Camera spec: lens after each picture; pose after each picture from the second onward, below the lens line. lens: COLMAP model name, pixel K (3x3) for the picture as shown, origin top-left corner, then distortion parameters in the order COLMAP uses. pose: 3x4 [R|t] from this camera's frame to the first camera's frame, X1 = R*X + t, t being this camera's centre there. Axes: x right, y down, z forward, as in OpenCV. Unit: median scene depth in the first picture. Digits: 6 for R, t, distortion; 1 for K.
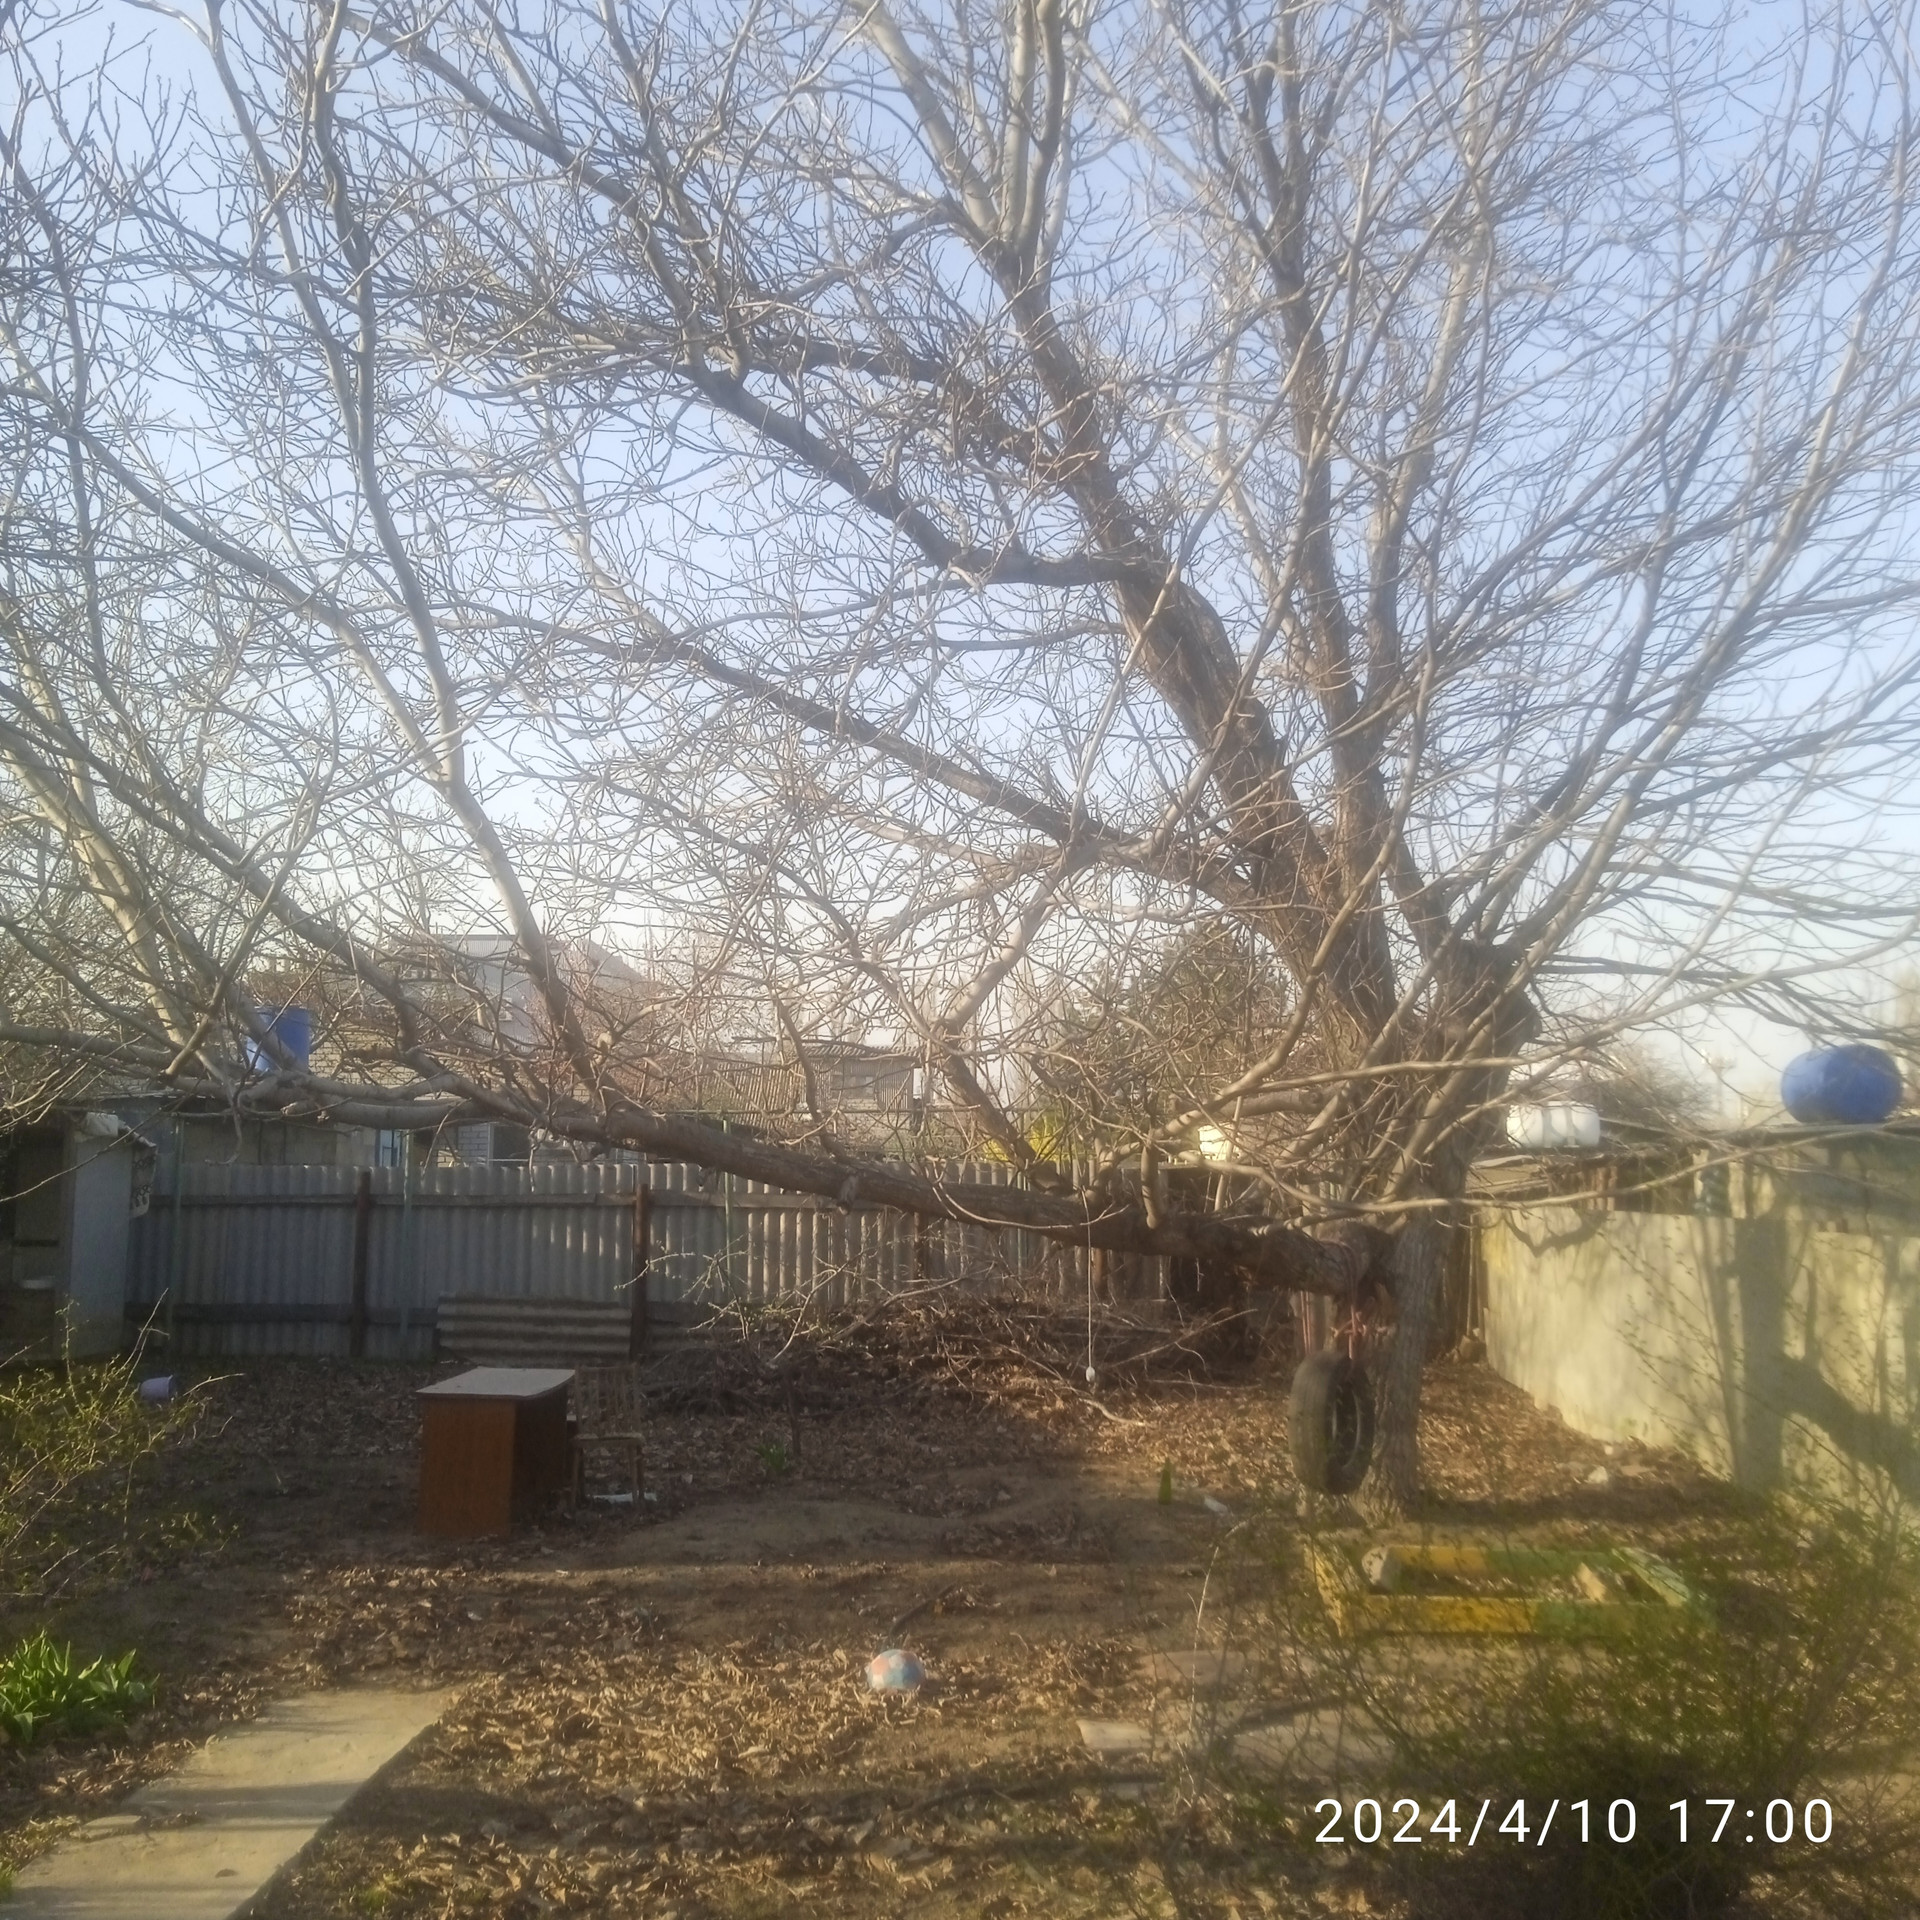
lens RADIAL K [[2161.4, 0, 960.0], [0, 2161.4, 960.0], [0, 0, 1]] dist [0.065700, -0.002294]
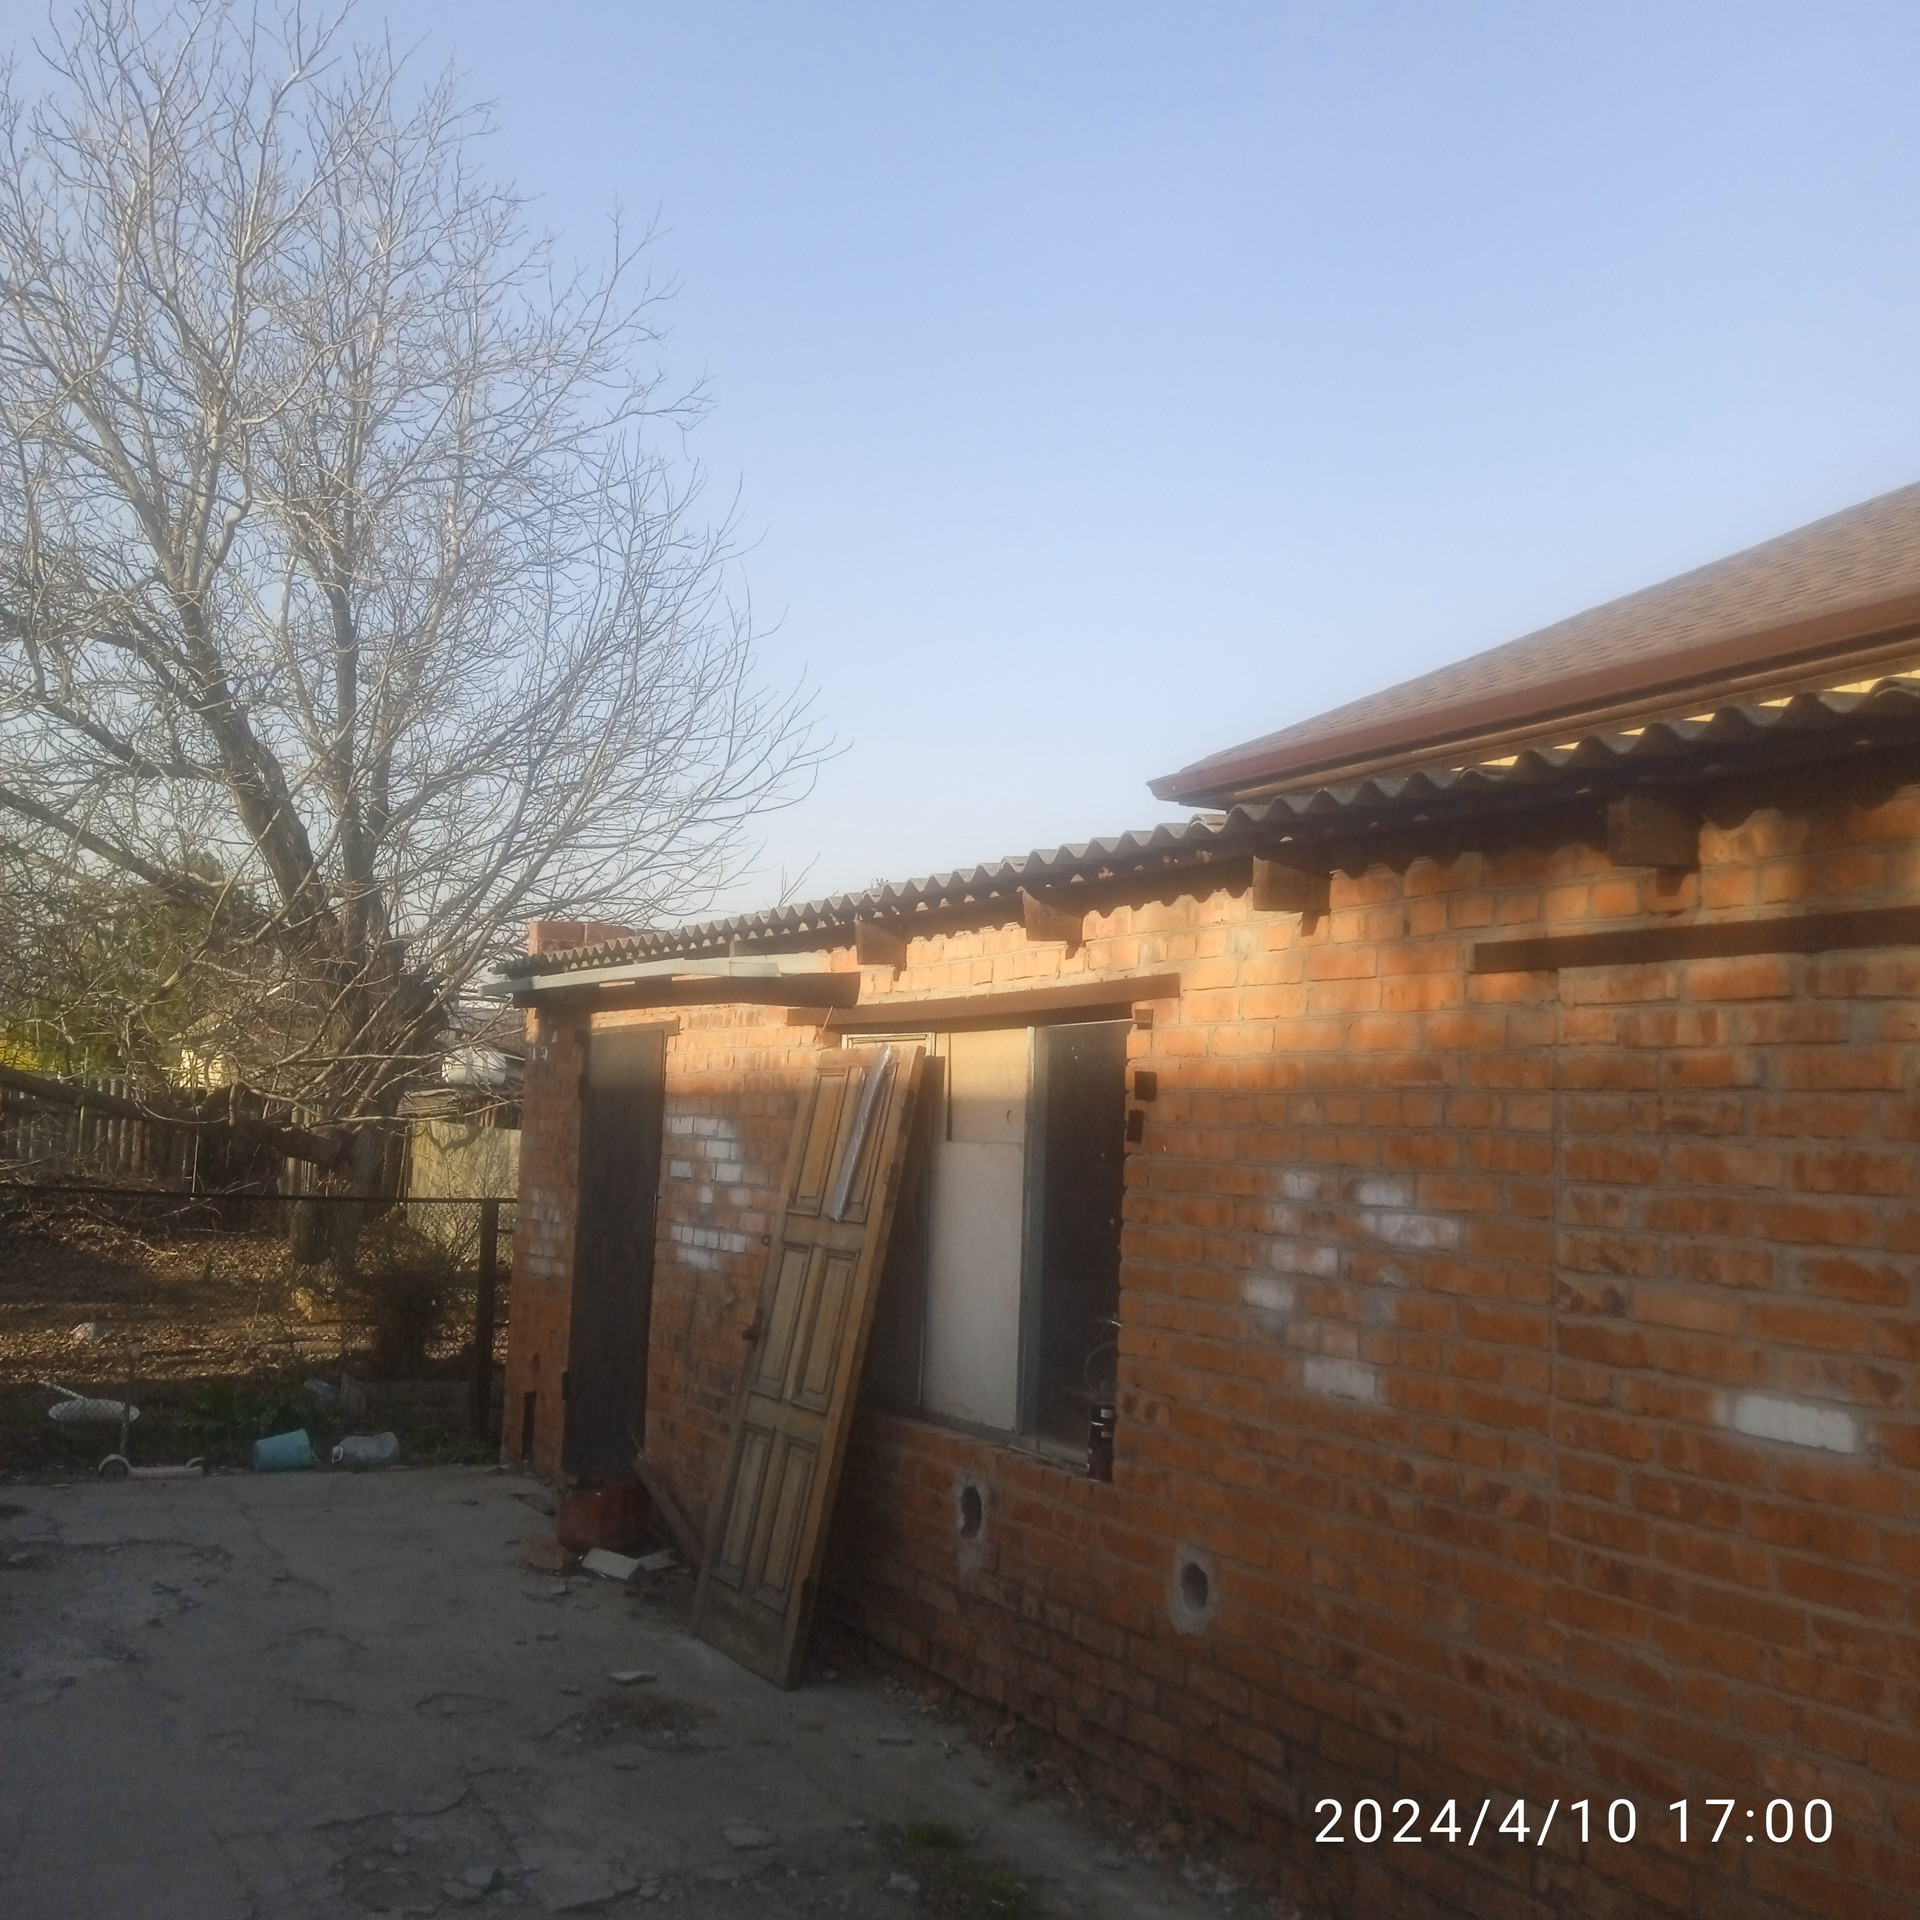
lens RADIAL K [[2161.4, 0, 960.0], [0, 2161.4, 960.0], [0, 0, 1]] dist [0.065700, -0.002294]
pose [[0.891590, 0.076138, 0.446397, -0.148532], [-0.092457, 0.995606, 0.014853, -0.080875], [-0.443305, -0.054516, 0.894712, -0.730840]]
